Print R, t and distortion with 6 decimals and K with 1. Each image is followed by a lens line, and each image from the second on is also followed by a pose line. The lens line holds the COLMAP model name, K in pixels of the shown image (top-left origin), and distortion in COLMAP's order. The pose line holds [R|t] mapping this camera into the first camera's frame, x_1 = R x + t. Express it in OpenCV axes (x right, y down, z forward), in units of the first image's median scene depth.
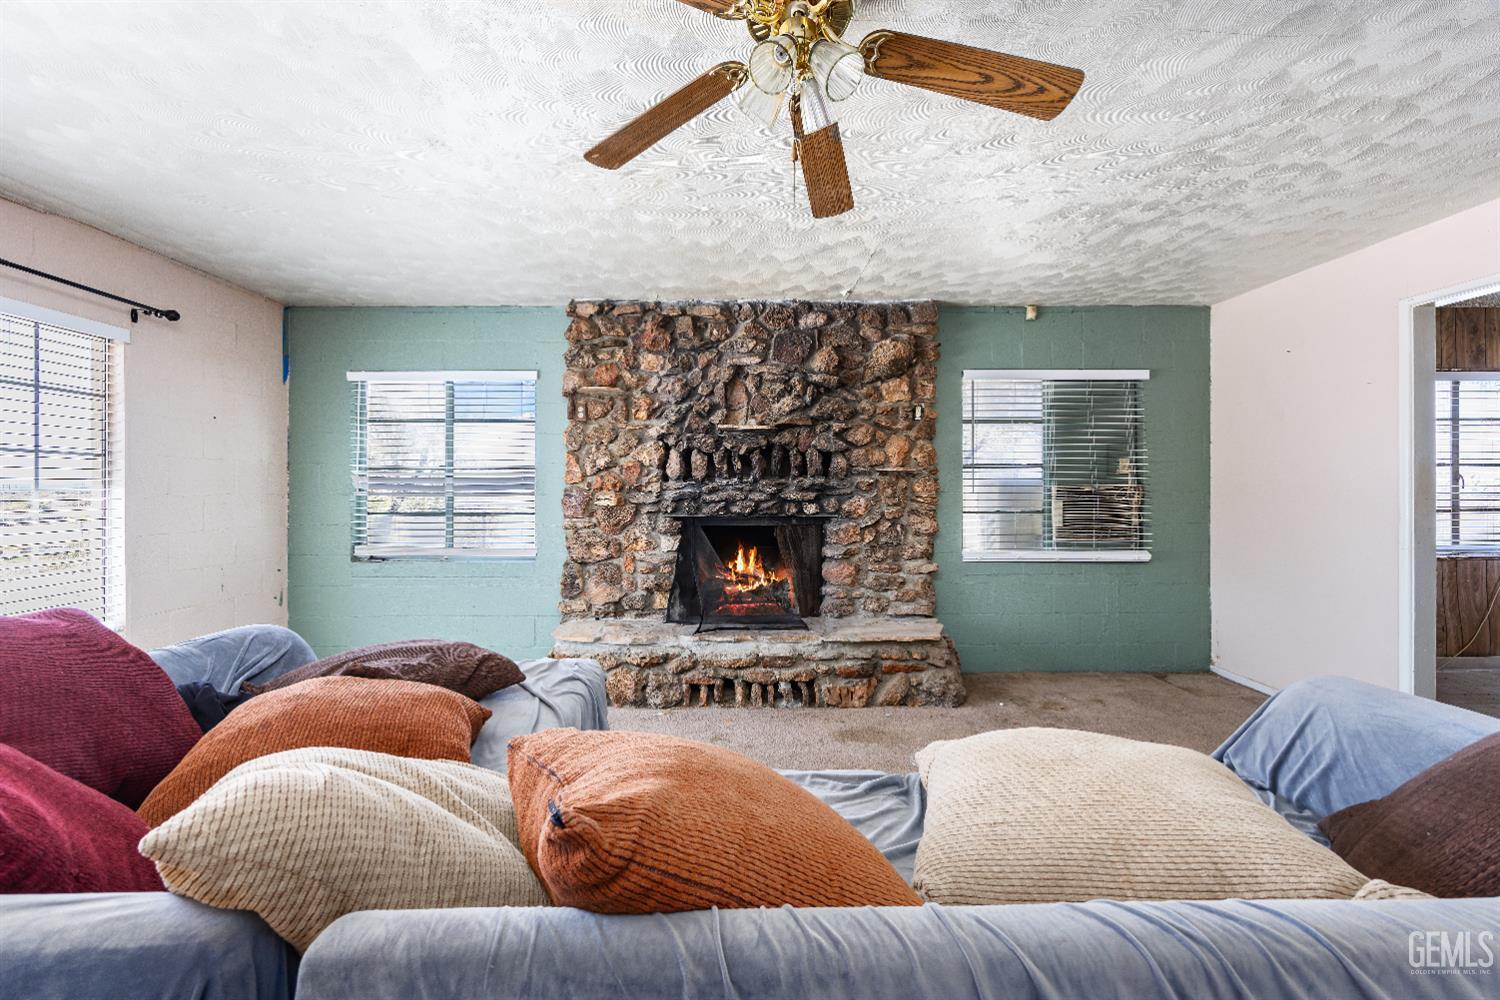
lens RADIAL K [[586.9, 0, 748.5], [0, 586.9, 483.5], [0, 0, 1]] dist [0.000705, 0.000036]
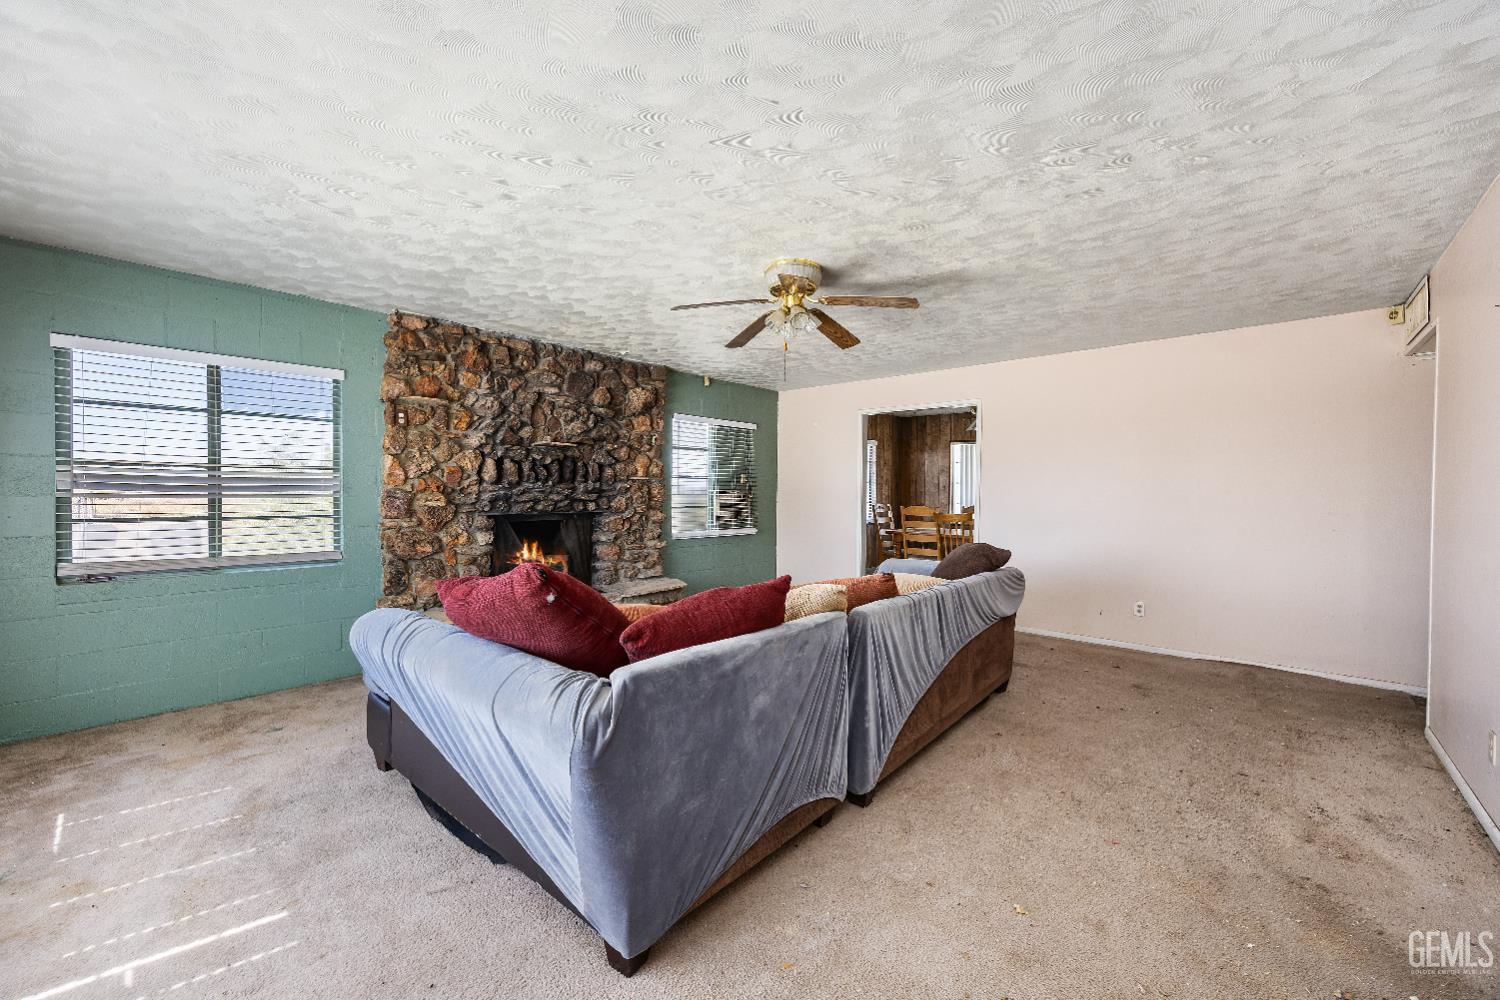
lens RADIAL K [[586.9, 0, 751.2], [0, 586.9, 503.0], [0, 0, 1]] dist [0.000705, 0.000036]
pose [[0.675593, -0.010326, 0.737202, -0.639613], [-0.008053, 0.999739, 0.021384, 0.003670], [-0.737231, -0.020383, 0.675334, -0.178928]]
